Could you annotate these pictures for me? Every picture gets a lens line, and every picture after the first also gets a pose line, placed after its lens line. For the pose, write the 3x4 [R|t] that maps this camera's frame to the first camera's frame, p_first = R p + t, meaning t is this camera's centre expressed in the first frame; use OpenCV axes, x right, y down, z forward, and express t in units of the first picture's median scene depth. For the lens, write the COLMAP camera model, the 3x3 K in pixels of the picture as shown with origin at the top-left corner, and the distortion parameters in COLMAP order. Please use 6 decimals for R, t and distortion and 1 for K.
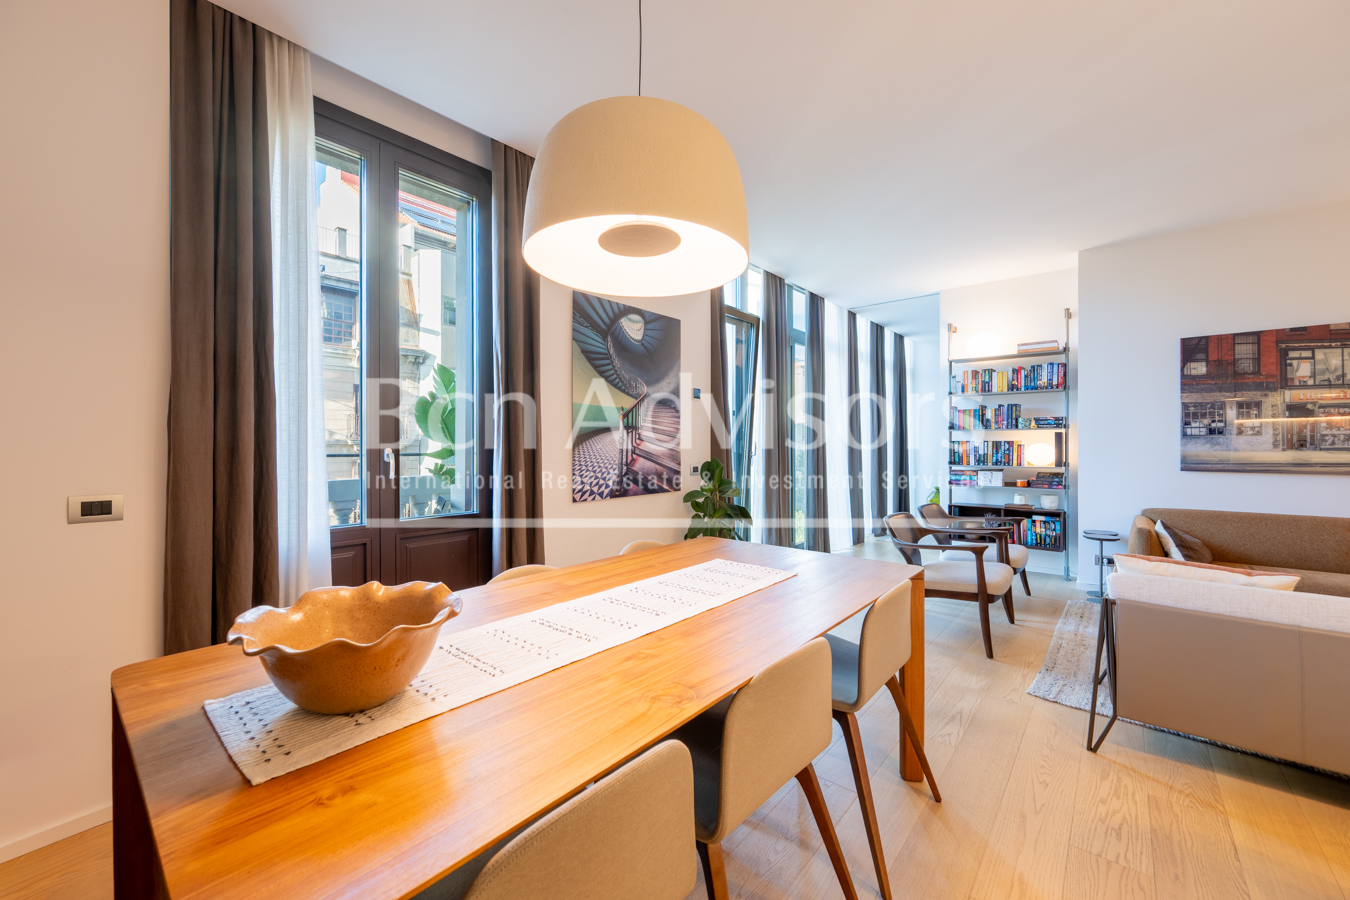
lens RADIAL K [[531.4, 0, 668.3], [0, 531.4, 448.1], [0, 0, 1]] dist [-0.003934, 0.001087]
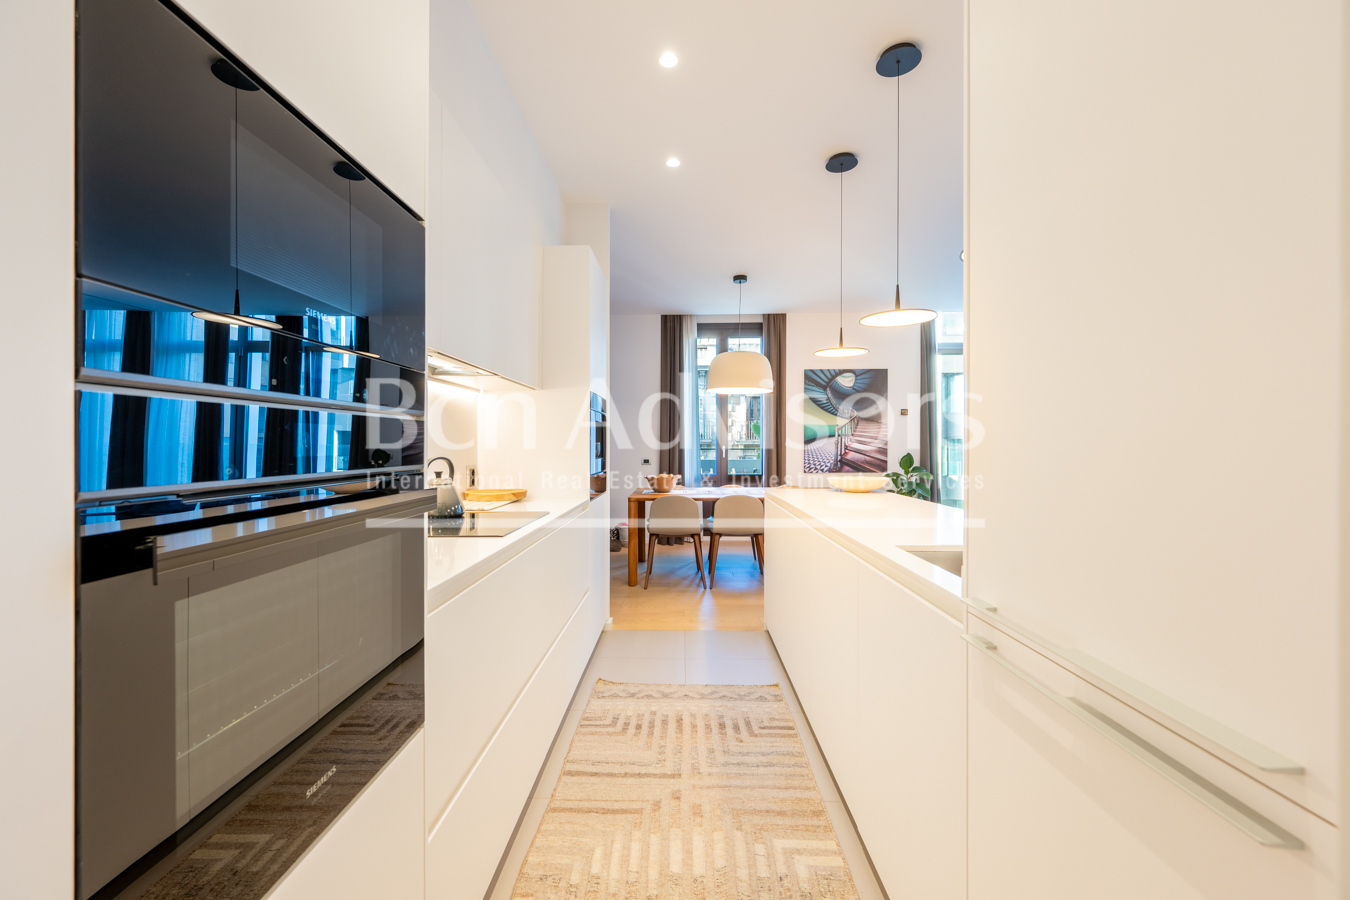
lens RADIAL K [[531.4, 0, 669.0], [0, 531.4, 446.3], [0, 0, 1]] dist [-0.003934, 0.001087]
pose [[0.632019, 0.004359, -0.774940, 0.914673], [-0.003251, 0.999990, 0.002974, -0.003640], [0.774946, 0.000640, 0.632028, -0.594087]]
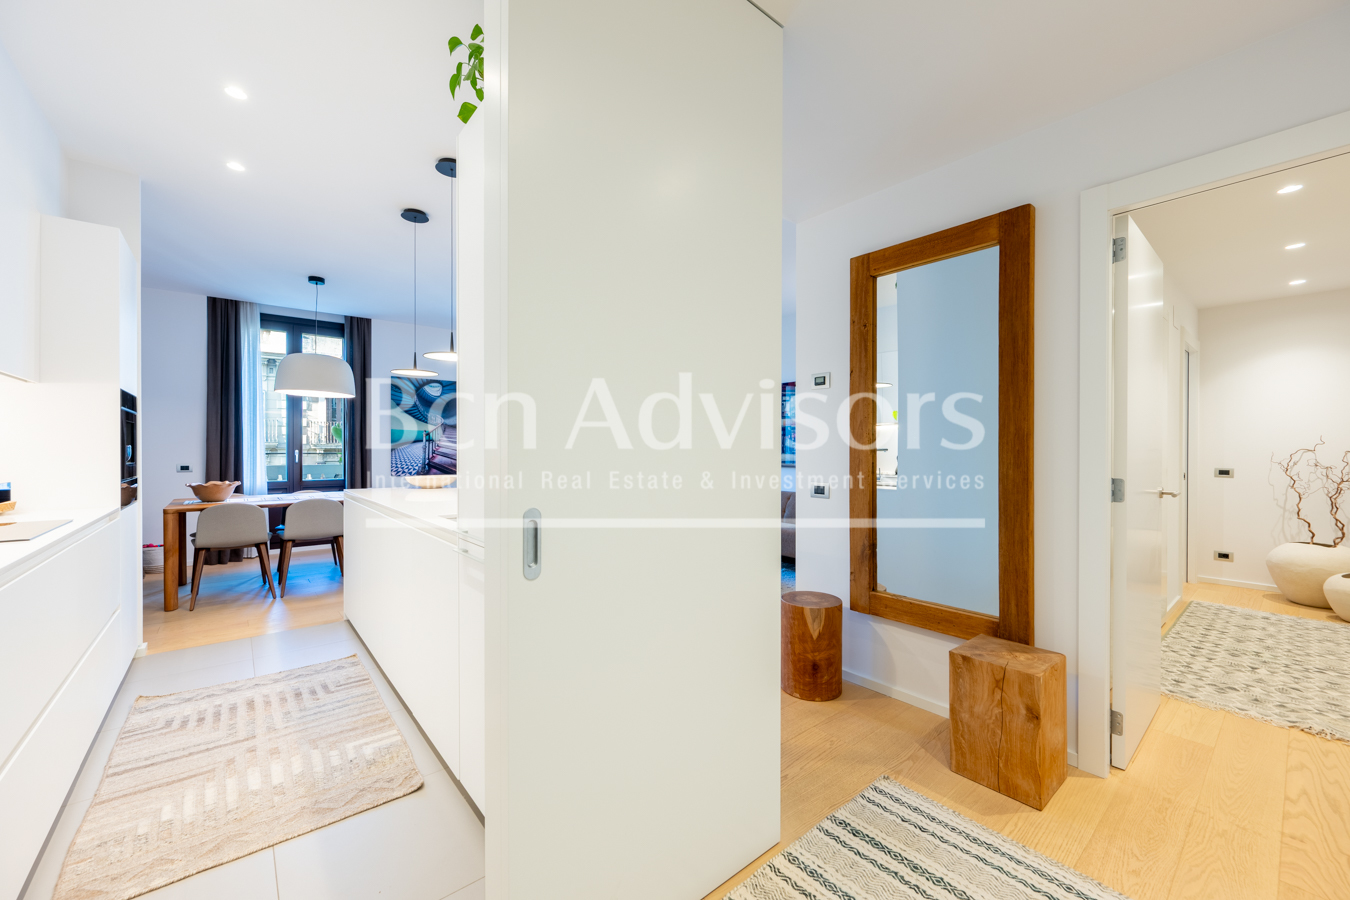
lens RADIAL K [[531.4, 0, 671.0], [0, 531.4, 454.6], [0, 0, 1]] dist [-0.003934, 0.001087]
pose [[0.985931, 0.006100, -0.167042, 1.081249], [-0.004981, 0.999962, 0.007114, -0.003274], [0.167079, -0.006182, 0.985924, -0.765928]]
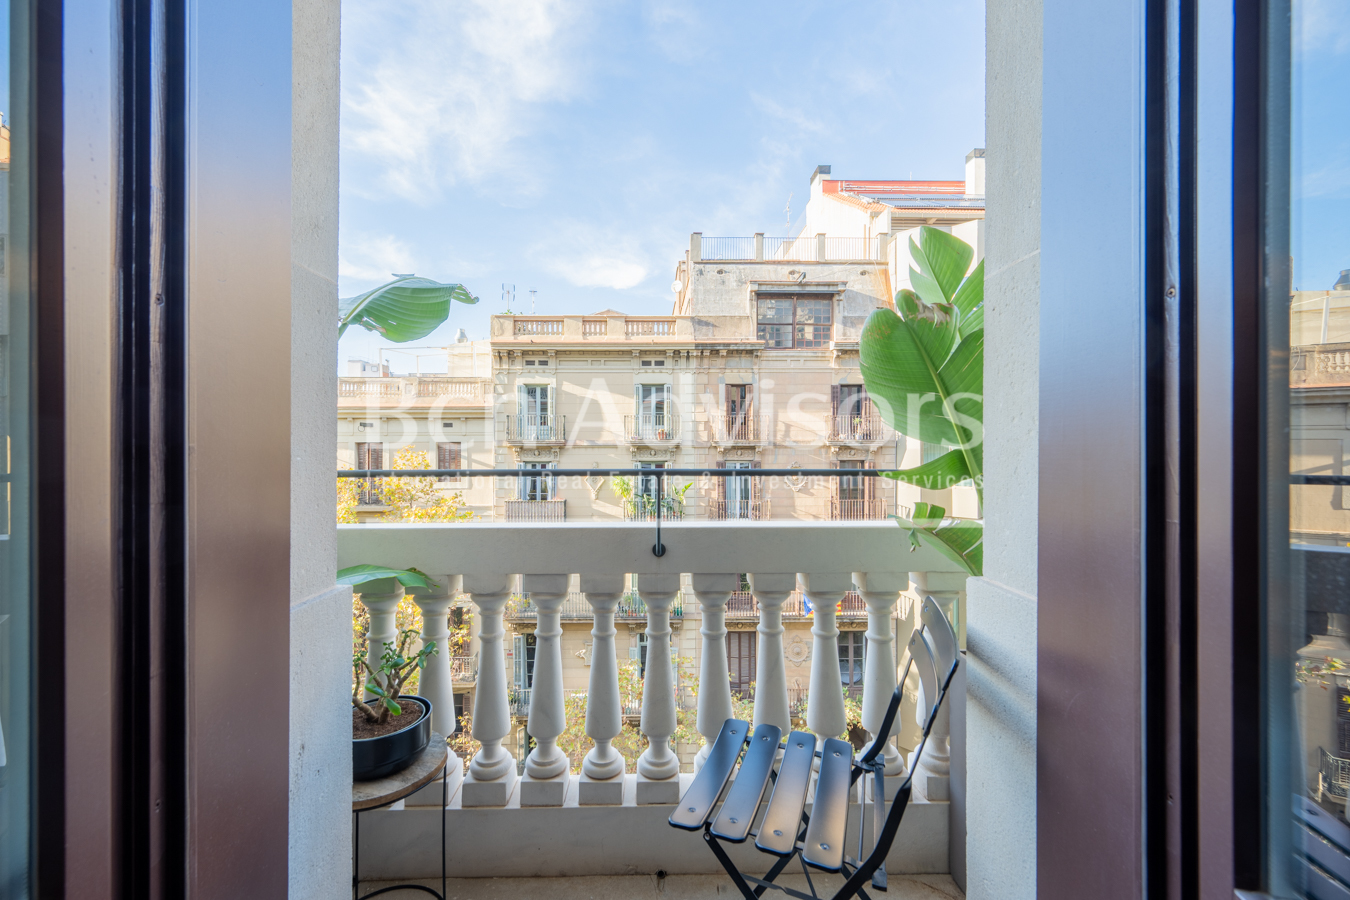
lens RADIAL K [[531.4, 0, 652.4], [0, 531.4, 451.3], [0, 0, 1]] dist [-0.003934, 0.001087]
pose [[0.646550, 0.012423, -0.762771, -0.256947], [-0.007901, 0.999923, 0.009589, -0.004336], [0.762831, -0.000174, 0.646598, 0.582541]]
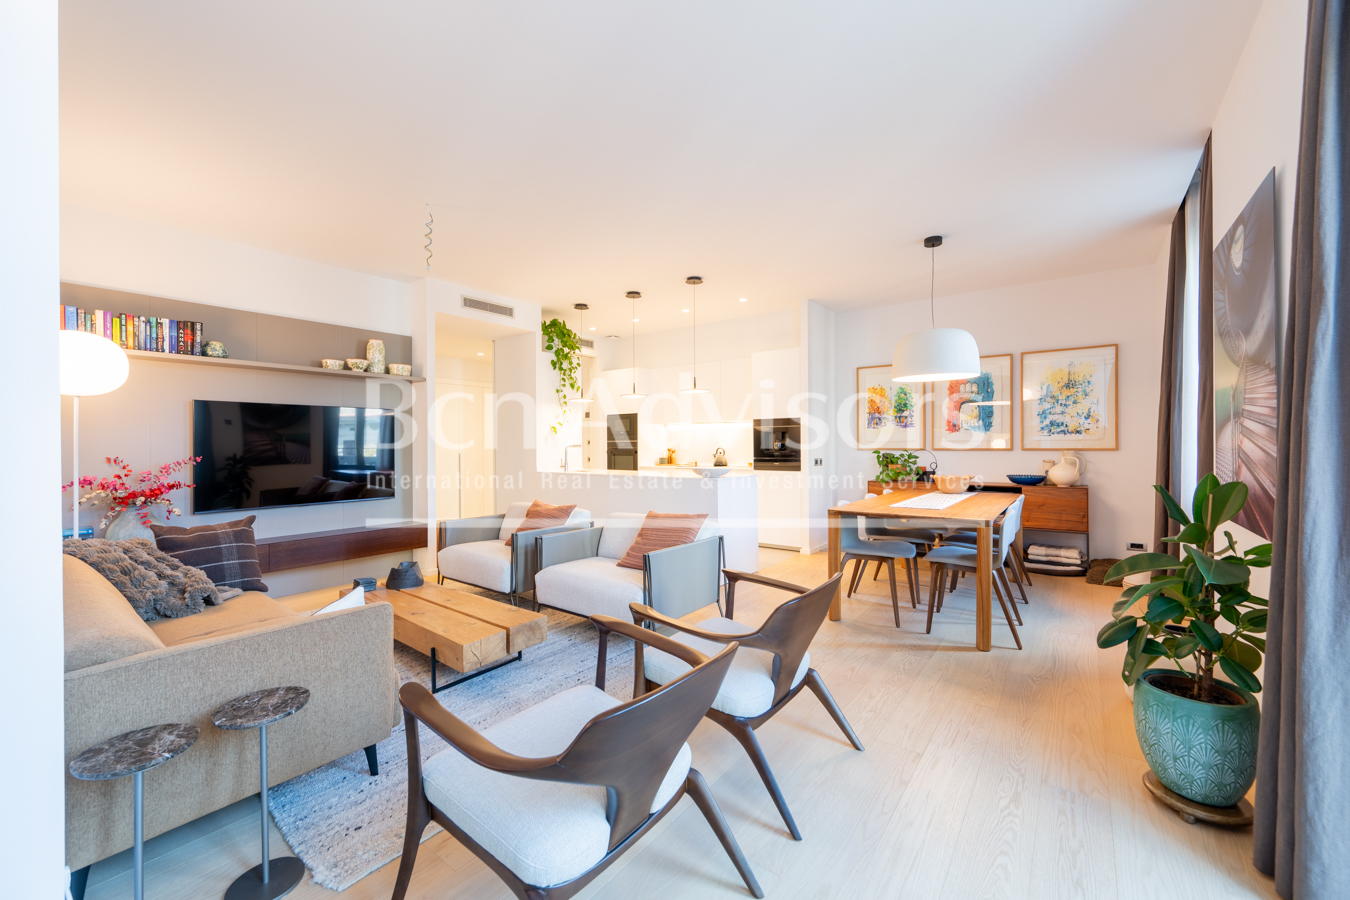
lens RADIAL K [[531.4, 0, 683.2], [0, 531.4, 449.2], [0, 0, 1]] dist [-0.003934, 0.001087]
pose [[-0.997086, 0.009302, -0.075715, 0.593805], [0.008530, 0.999908, 0.010508, -0.004994], [0.075805, 0.009832, -0.997074, 1.485955]]
